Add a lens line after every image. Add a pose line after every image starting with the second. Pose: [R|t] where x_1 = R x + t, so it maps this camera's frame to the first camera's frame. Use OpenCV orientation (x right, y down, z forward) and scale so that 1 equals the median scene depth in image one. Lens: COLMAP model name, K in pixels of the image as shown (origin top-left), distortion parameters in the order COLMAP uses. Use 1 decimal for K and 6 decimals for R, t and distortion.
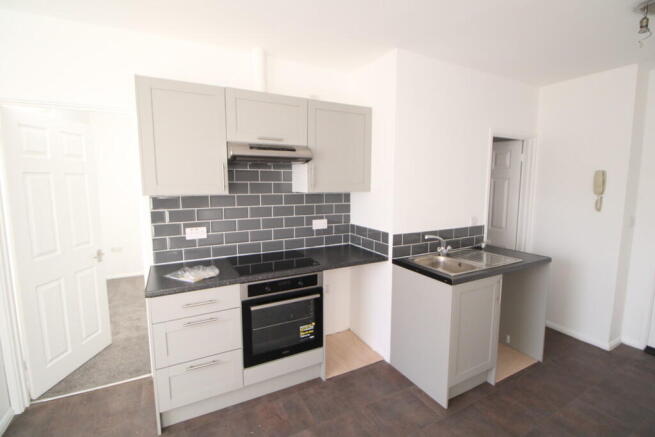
lens RADIAL K [[299.8, 0, 327.5], [0, 299.8, 218.5], [0, 0, 1]] dist [0.000370, -0.017110]
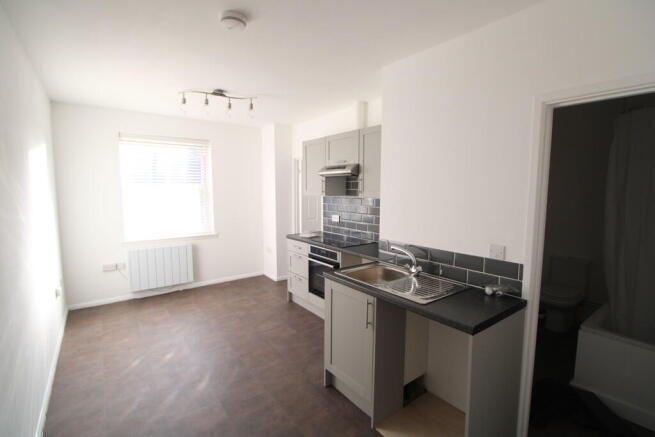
lens RADIAL K [[299.8, 0, 327.5], [0, 299.8, 218.5], [0, 0, 1]] dist [0.000370, -0.017110]
pose [[0.143734, 0.094509, -0.985093, 1.389038], [-0.120783, 0.989663, 0.077324, -0.086494], [0.982218, 0.107868, 0.153663, 0.728440]]
